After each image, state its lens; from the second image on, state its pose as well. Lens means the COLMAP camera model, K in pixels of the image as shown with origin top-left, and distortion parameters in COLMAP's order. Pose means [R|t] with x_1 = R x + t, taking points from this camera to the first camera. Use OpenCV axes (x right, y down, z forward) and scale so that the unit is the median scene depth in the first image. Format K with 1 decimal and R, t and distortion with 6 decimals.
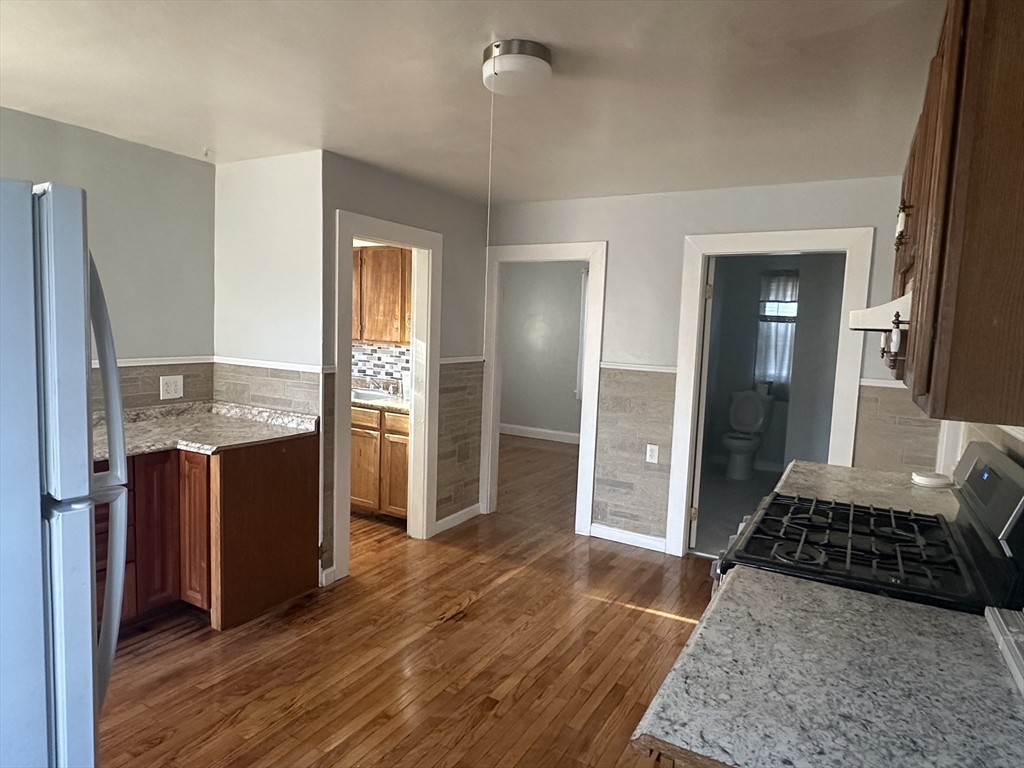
lens RADIAL K [[634.4, 0, 516.5], [0, 634.4, 386.4], [0, 0, 1]] dist [0.003391, 0.000792]
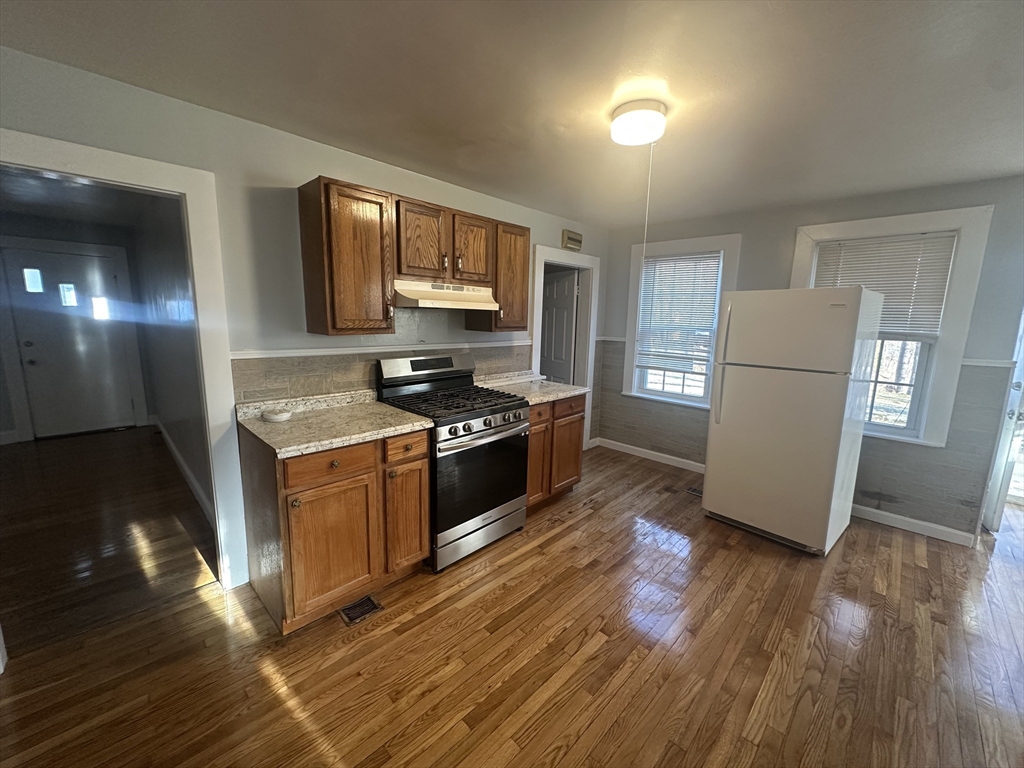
lens RADIAL K [[404.7, 0, 511.0], [0, 404.7, 381.9], [0, 0, 1]] dist [-0.003790, 0.000630]
pose [[-0.964308, -0.098867, 0.245634, -0.004653], [-0.031447, 0.963872, 0.264501, -0.101013], [-0.262911, 0.247336, -0.932579, 1.090762]]
